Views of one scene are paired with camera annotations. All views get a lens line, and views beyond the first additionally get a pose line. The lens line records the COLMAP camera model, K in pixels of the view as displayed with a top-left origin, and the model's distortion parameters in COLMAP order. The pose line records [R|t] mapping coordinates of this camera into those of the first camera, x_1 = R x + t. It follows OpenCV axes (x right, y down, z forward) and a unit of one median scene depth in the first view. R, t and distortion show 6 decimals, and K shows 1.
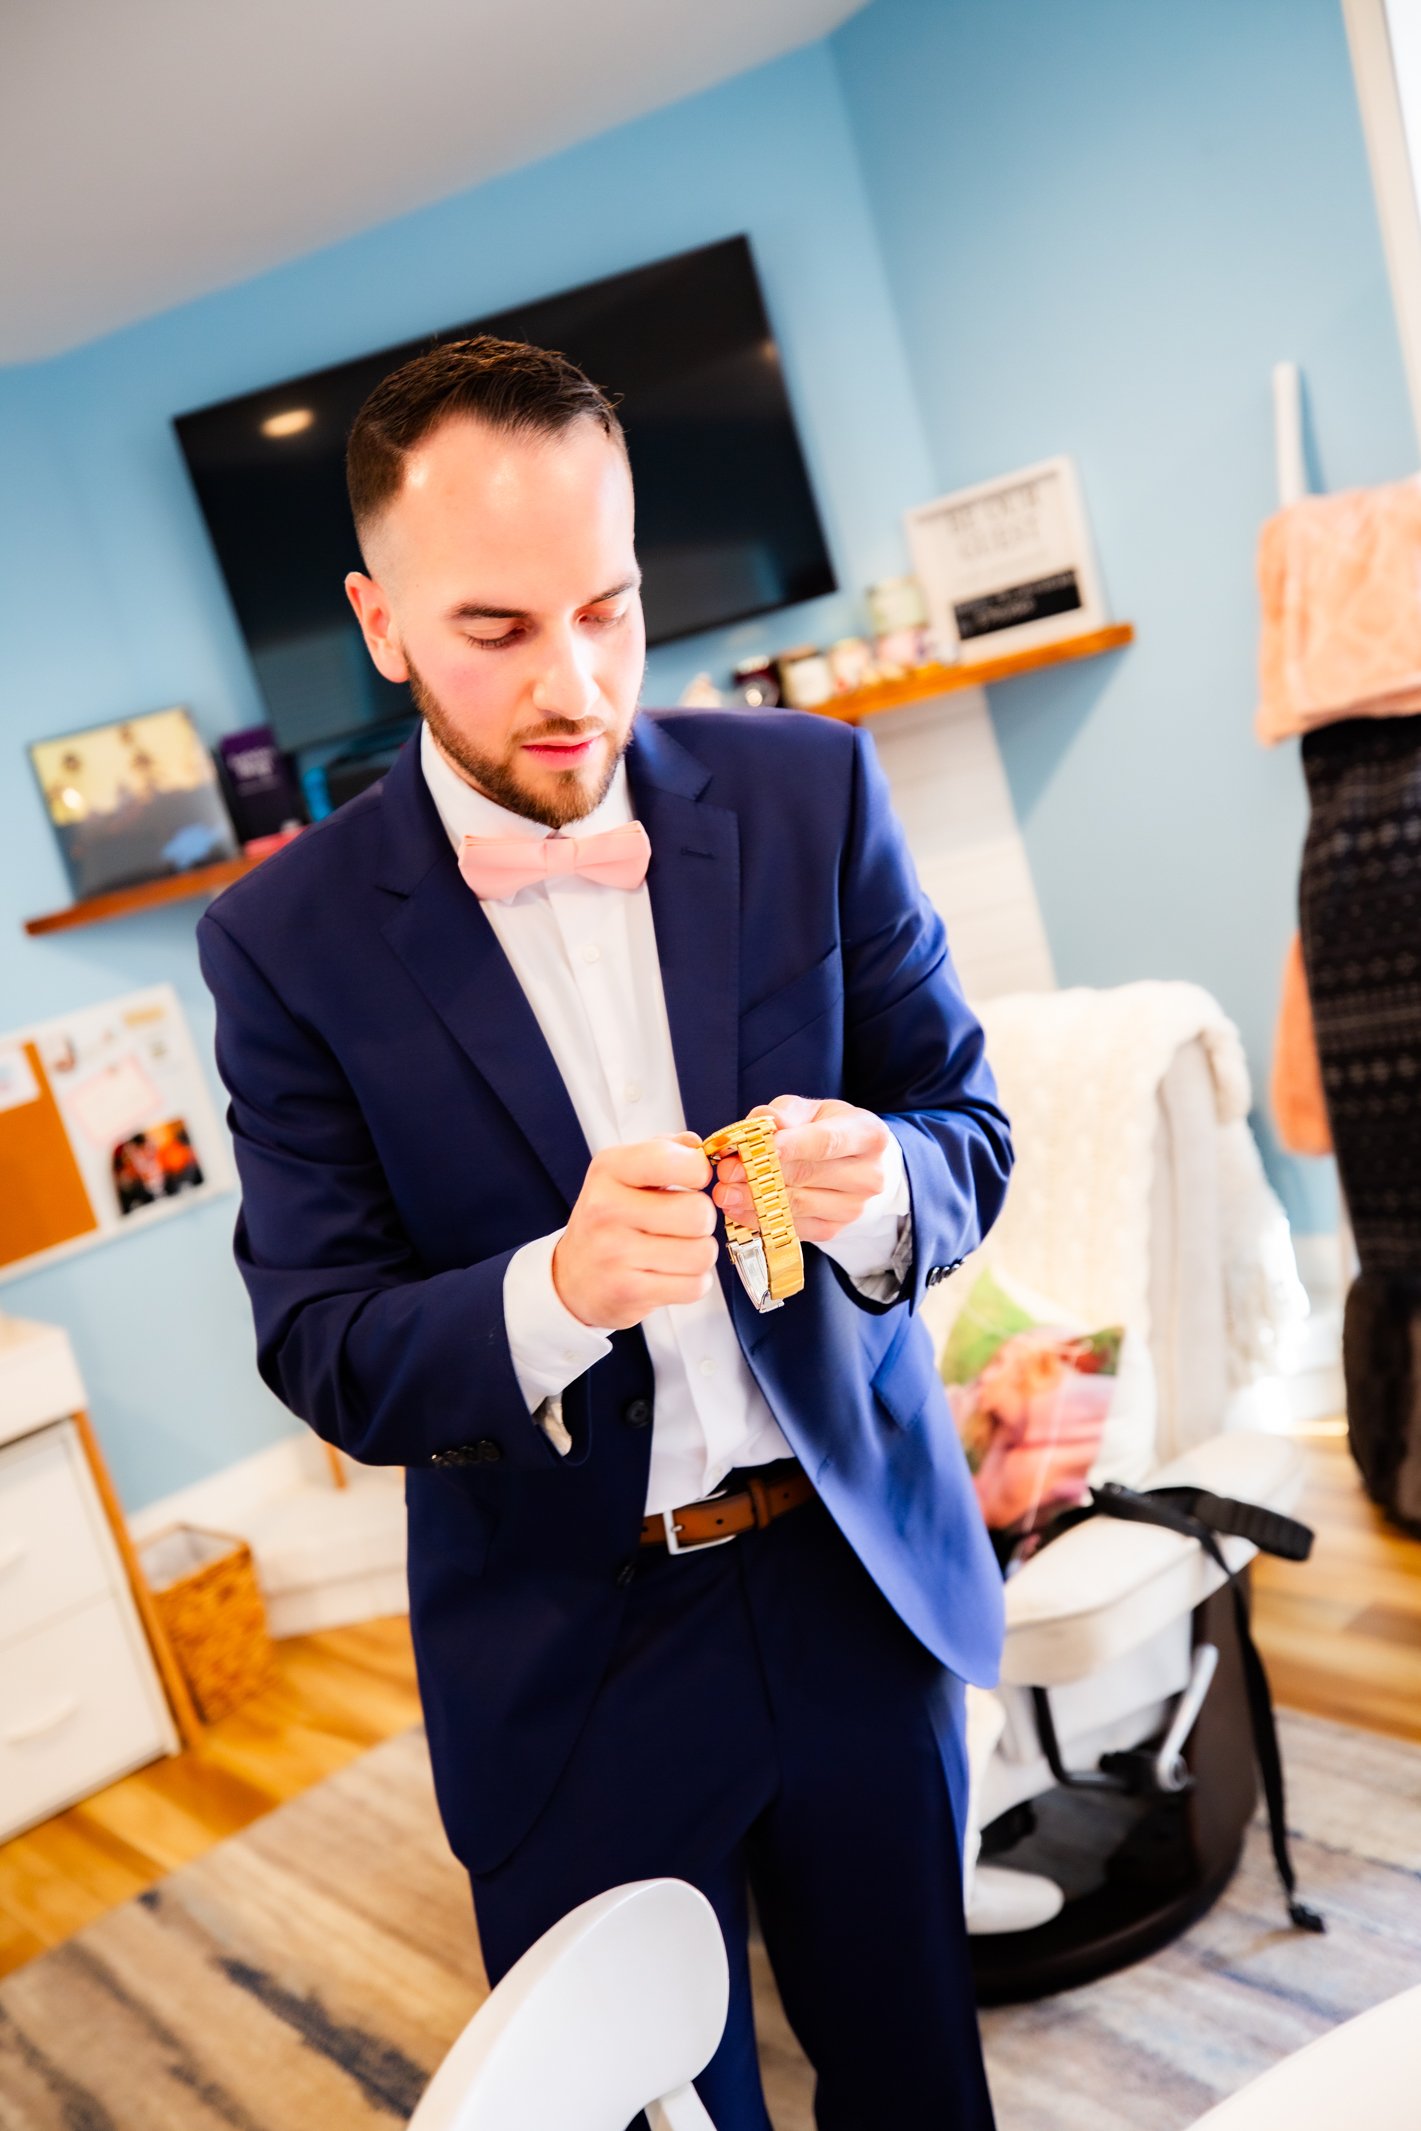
lens RADIAL K [[2096.1, 0, 701.2], [0, 2096.1, 1059.2], [0, 0, 1]] dist [0.090626, 0.000000]
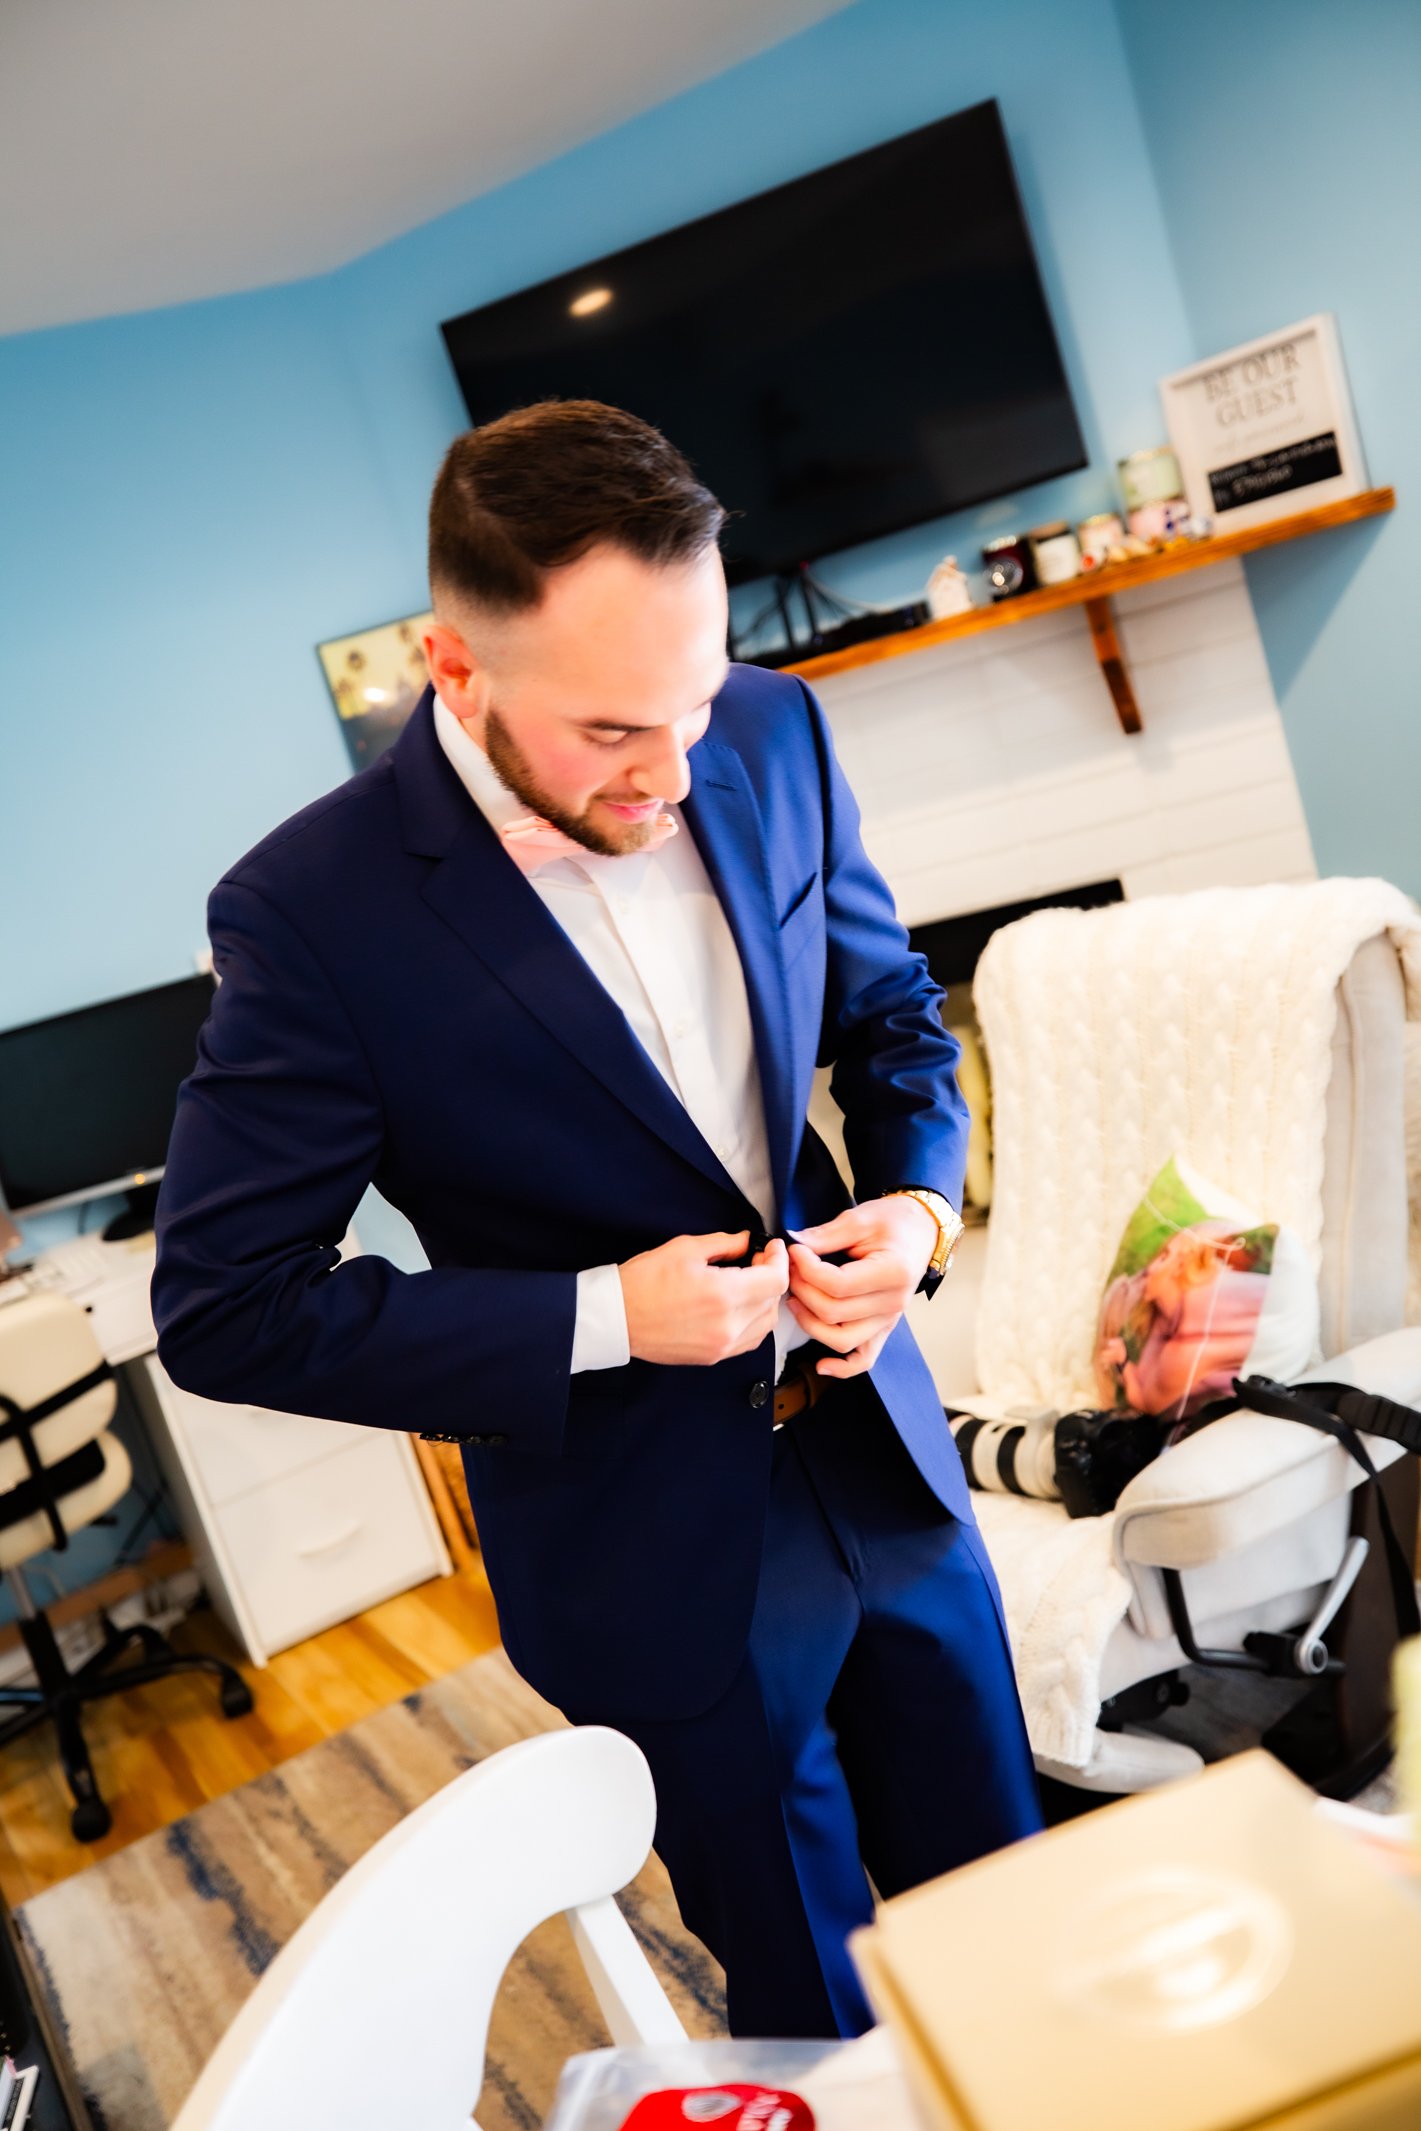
lens RADIAL K [[2096.1, 0, 715.5], [0, 2096.1, 1065.2], [0, 0, 1]] dist [0.090626, 0.000000]
pose [[0.983722, 0.012721, -0.179244, 0.096006], [0.000698, 0.997213, 0.074601, -0.020999], [0.179693, -0.073512, 0.980972, -0.030224]]
